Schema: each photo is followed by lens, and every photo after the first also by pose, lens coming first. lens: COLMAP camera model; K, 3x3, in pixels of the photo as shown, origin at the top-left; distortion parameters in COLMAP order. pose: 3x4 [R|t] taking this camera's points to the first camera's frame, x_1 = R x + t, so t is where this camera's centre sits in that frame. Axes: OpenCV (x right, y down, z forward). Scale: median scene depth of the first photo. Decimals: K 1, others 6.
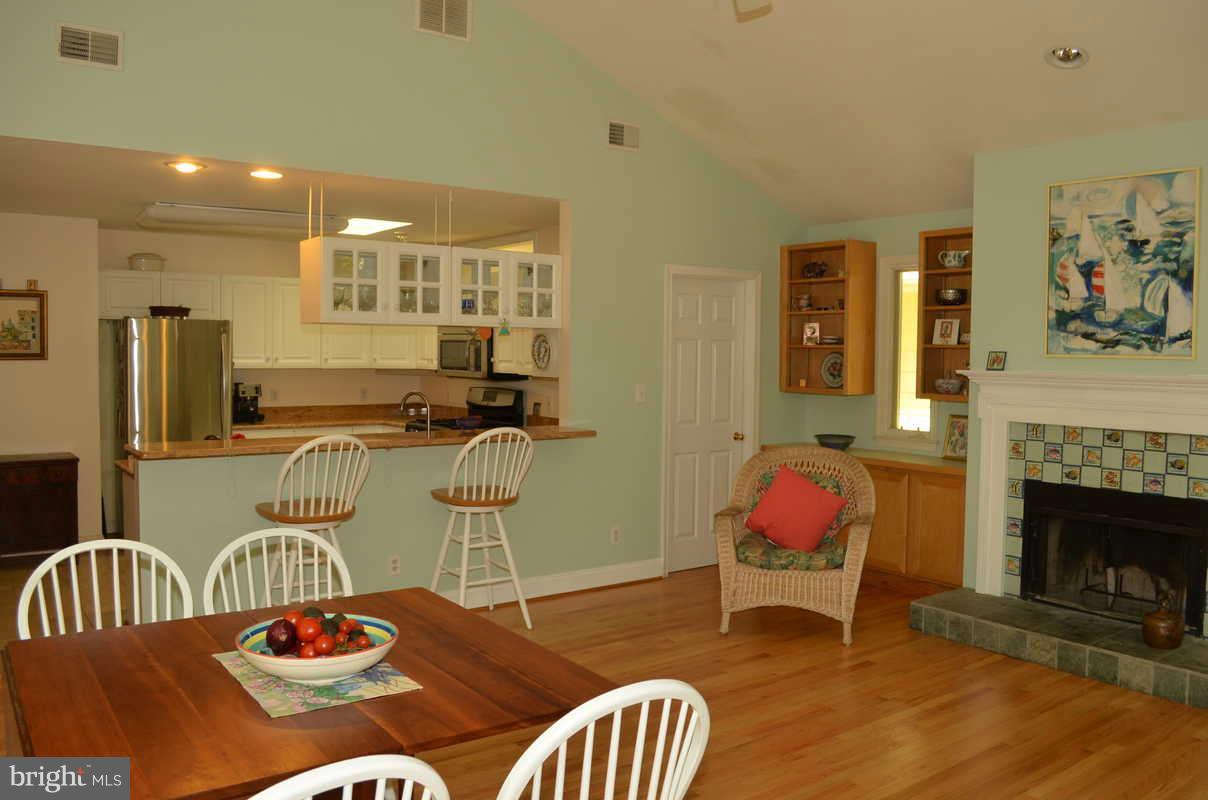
lens RADIAL K [[942.5, 0, 608.5], [0, 942.5, 390.4], [0, 0, 1]] dist [-0.088477, 0.005012]
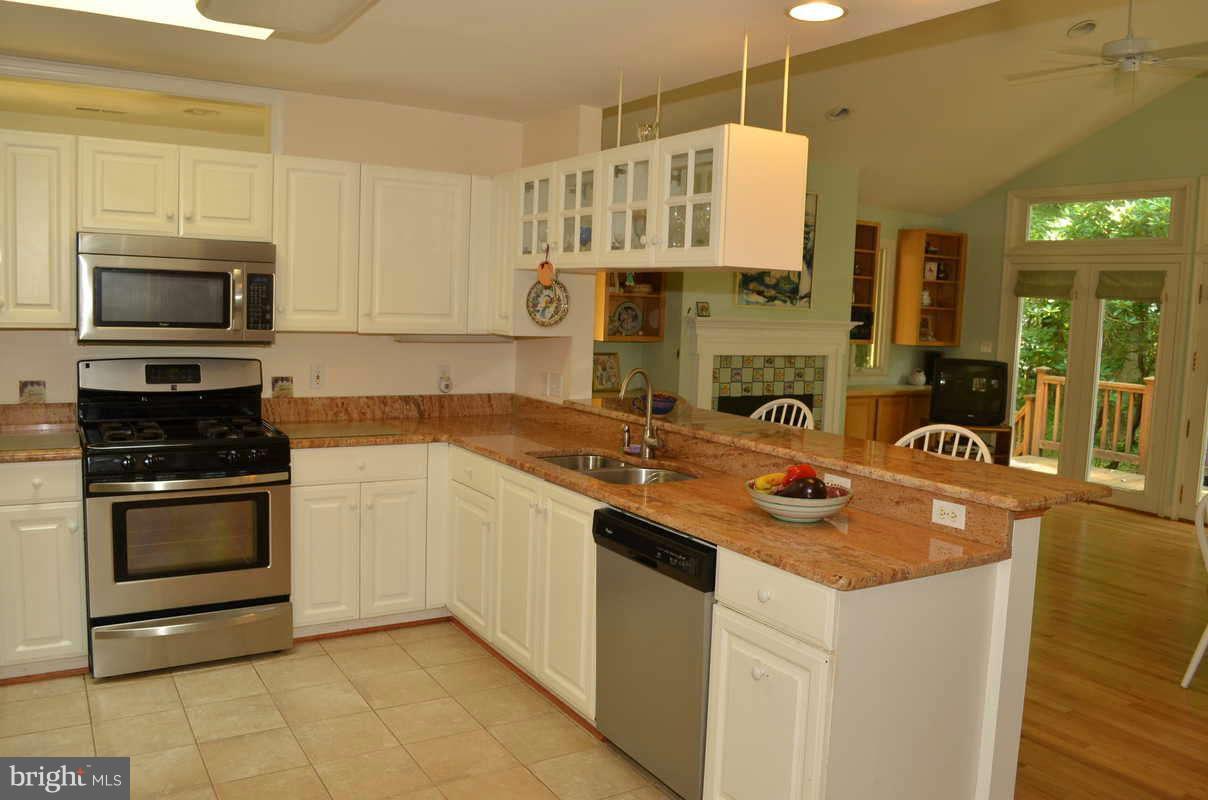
lens RADIAL K [[936.9, 0, 610.5], [0, 936.9, 390.4], [0, 0, 1]] dist [-0.084068, 0.009402]
pose [[0.083519, -0.102642, 0.991206, -1.006840], [0.004813, 0.994711, 0.102600, -0.059949], [-0.996495, -0.003798, 0.083571, 1.134650]]
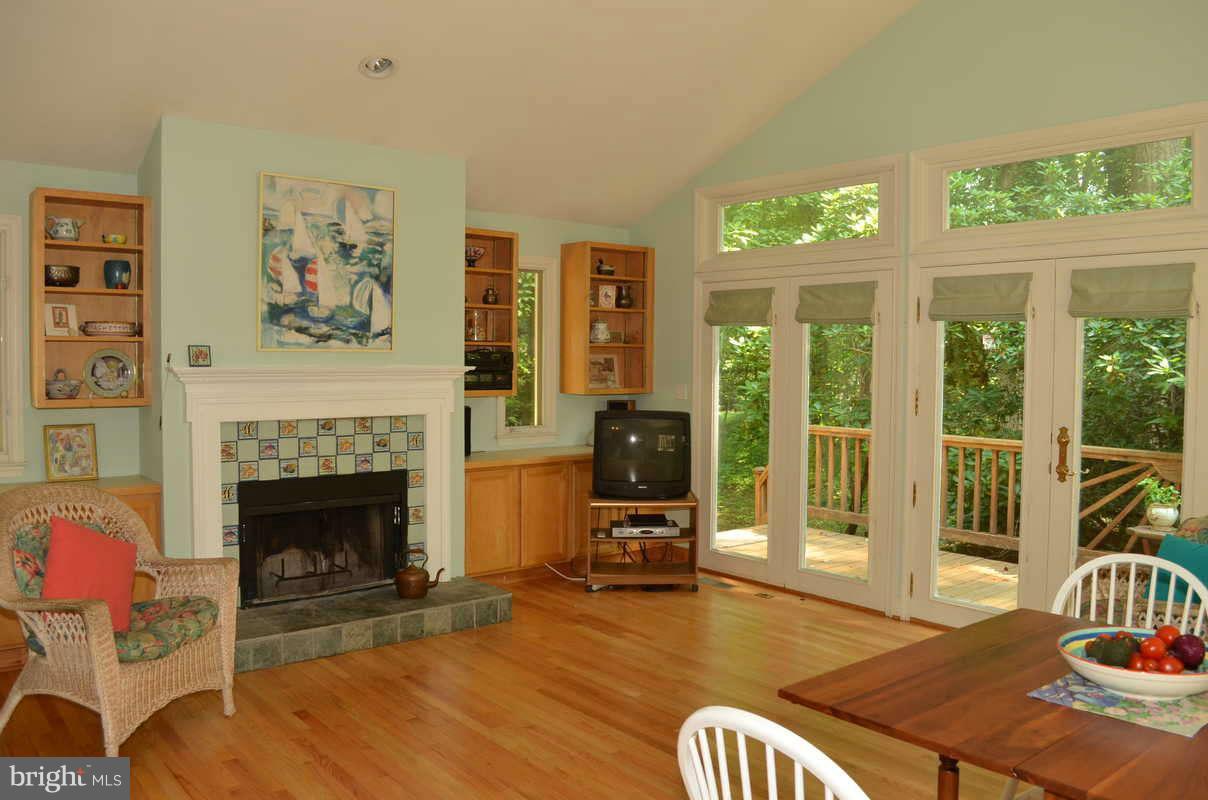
lens RADIAL K [[942.5, 0, 608.5], [0, 942.5, 390.4], [0, 0, 1]] dist [-0.088477, 0.005012]
pose [[-0.050474, -0.047465, 0.997597, -0.545429], [0.034440, 0.998193, 0.049236, -0.032323], [-0.998131, 0.036843, -0.048748, 0.727136]]
